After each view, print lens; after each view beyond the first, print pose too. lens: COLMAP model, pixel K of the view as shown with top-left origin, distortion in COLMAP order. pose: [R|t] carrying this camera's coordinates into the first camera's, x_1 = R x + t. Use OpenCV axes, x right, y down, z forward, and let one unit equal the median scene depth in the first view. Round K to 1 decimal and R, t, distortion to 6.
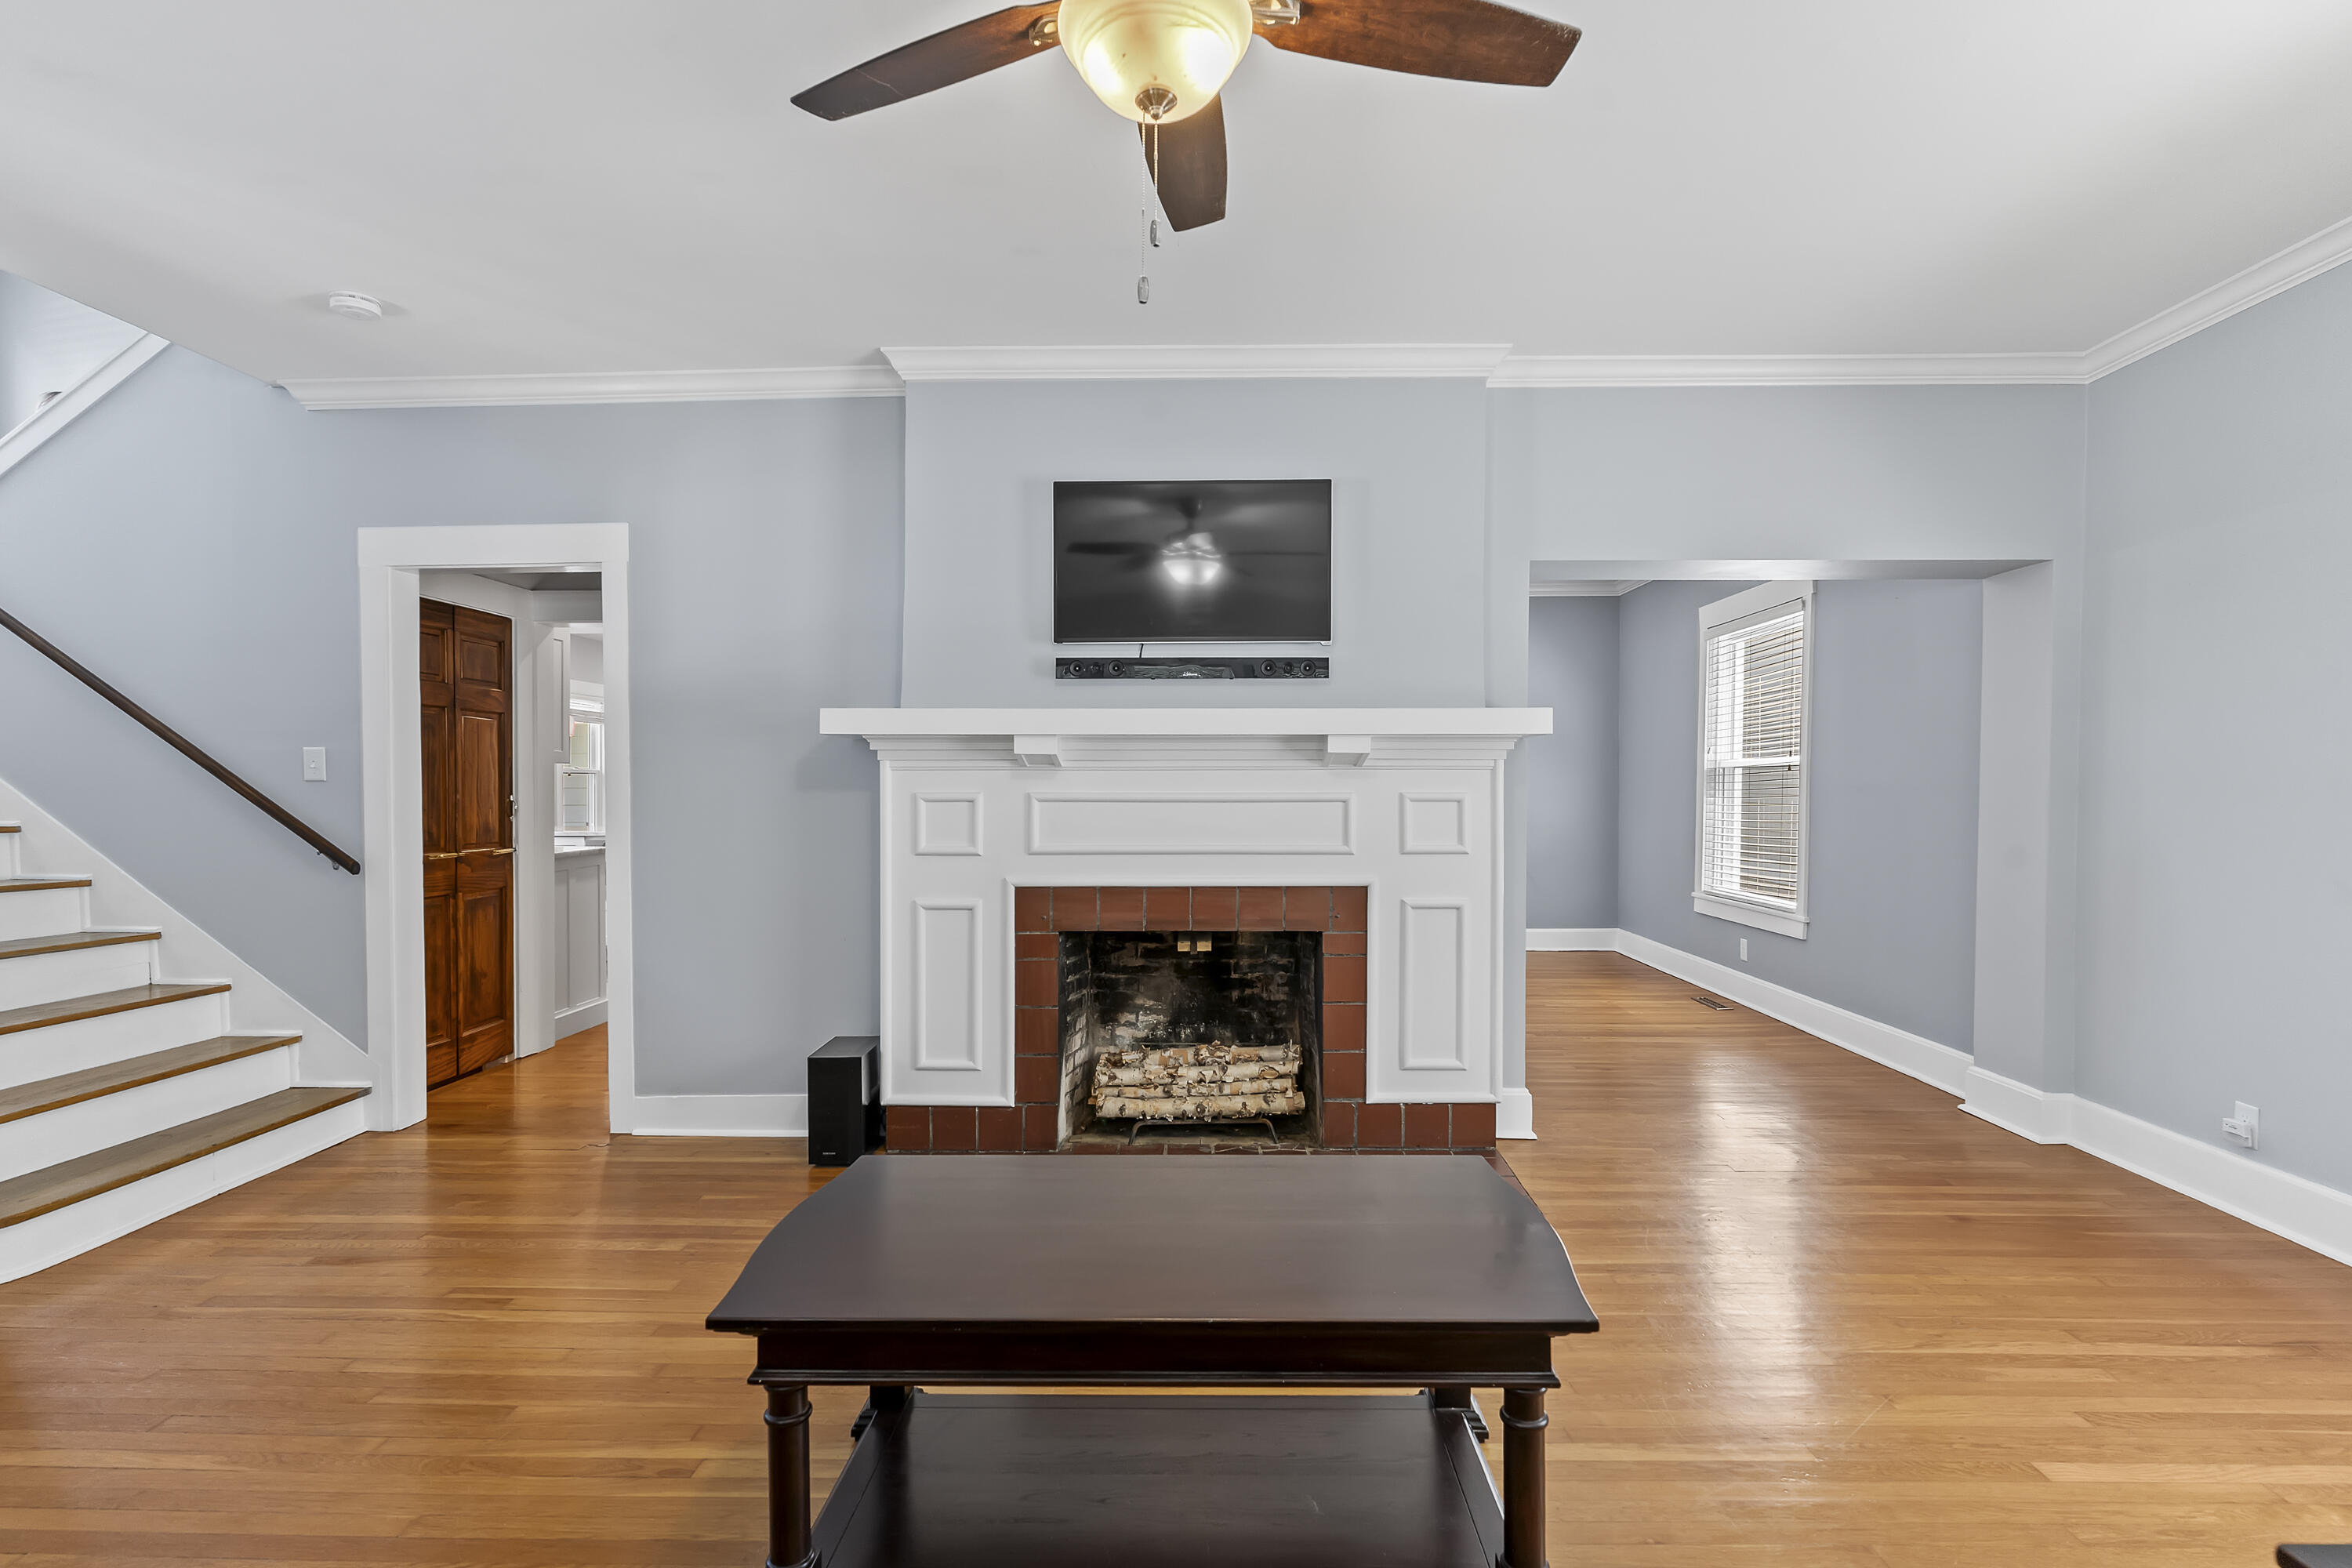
lens RADIAL K [[1145.6, 0, 1177.4], [0, 1145.6, 807.6], [0, 0, 1]] dist [0.005288, -0.002119]
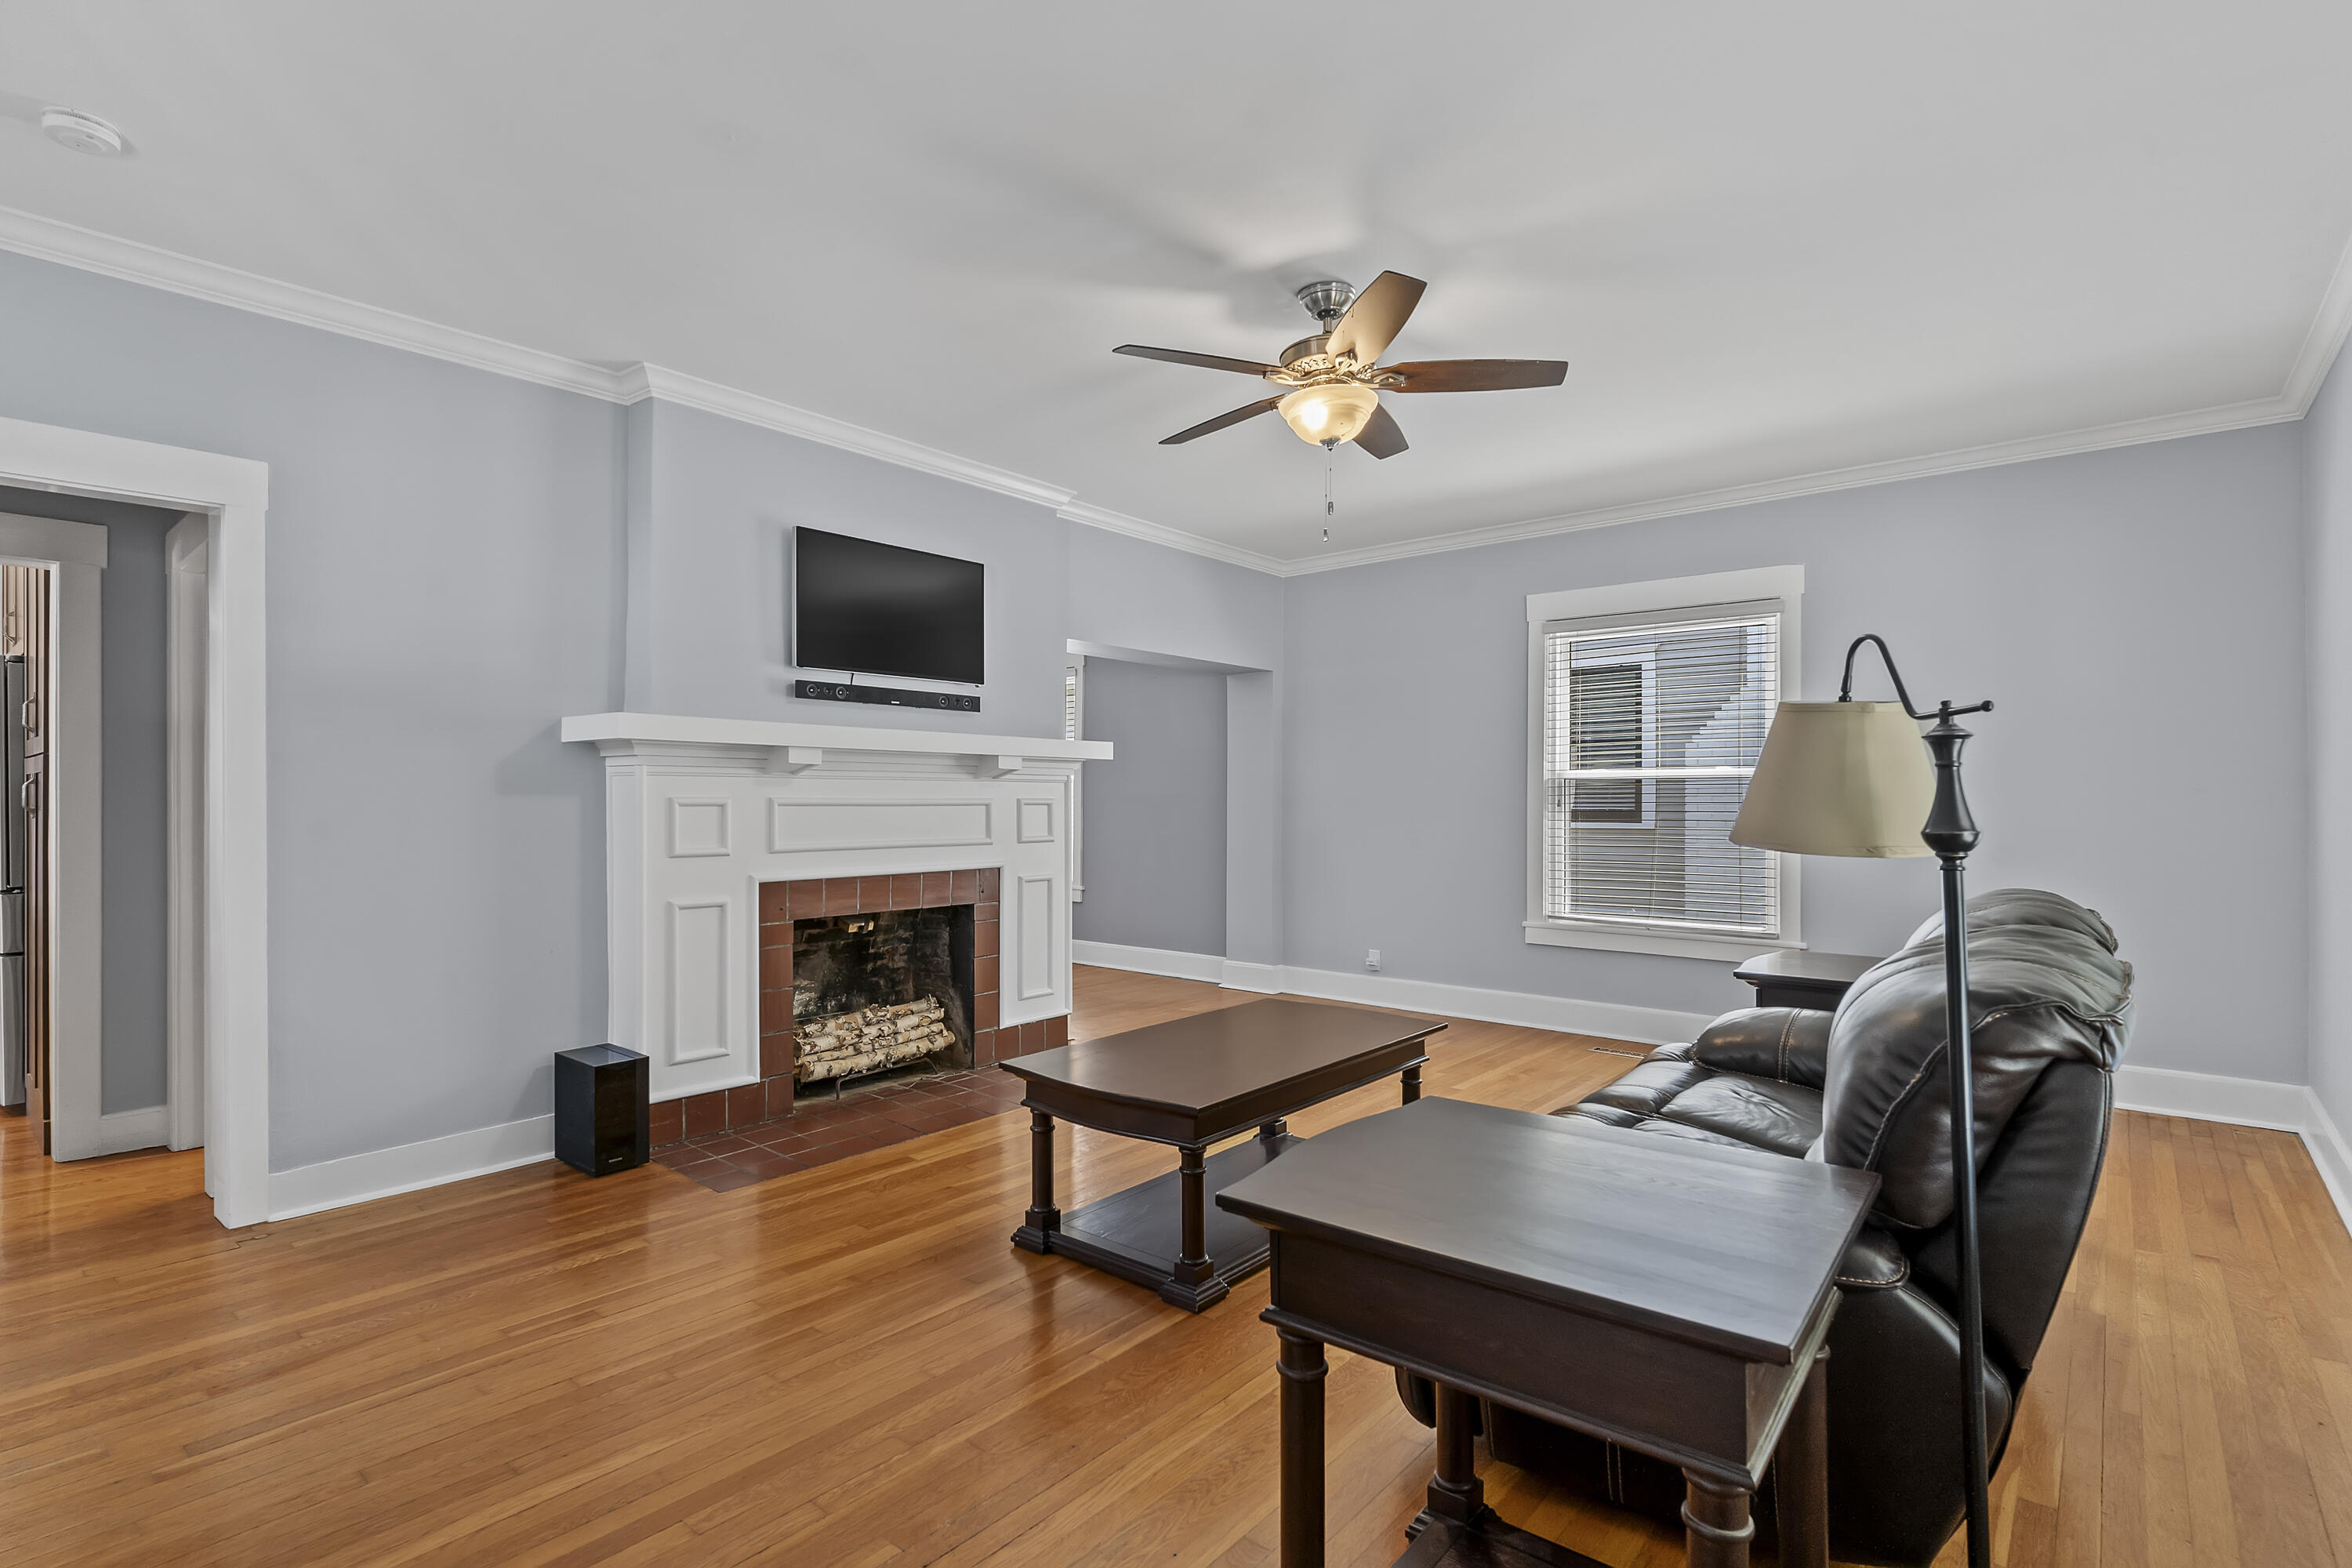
lens RADIAL K [[1145.6, 0, 1189.0], [0, 1145.6, 804.1], [0, 0, 1]] dist [0.005288, -0.002119]
pose [[0.616343, -0.001197, 0.787477, -0.751825], [0.011062, 0.999913, -0.007139, 0.005515], [-0.787400, 0.013111, 0.616303, -0.008601]]
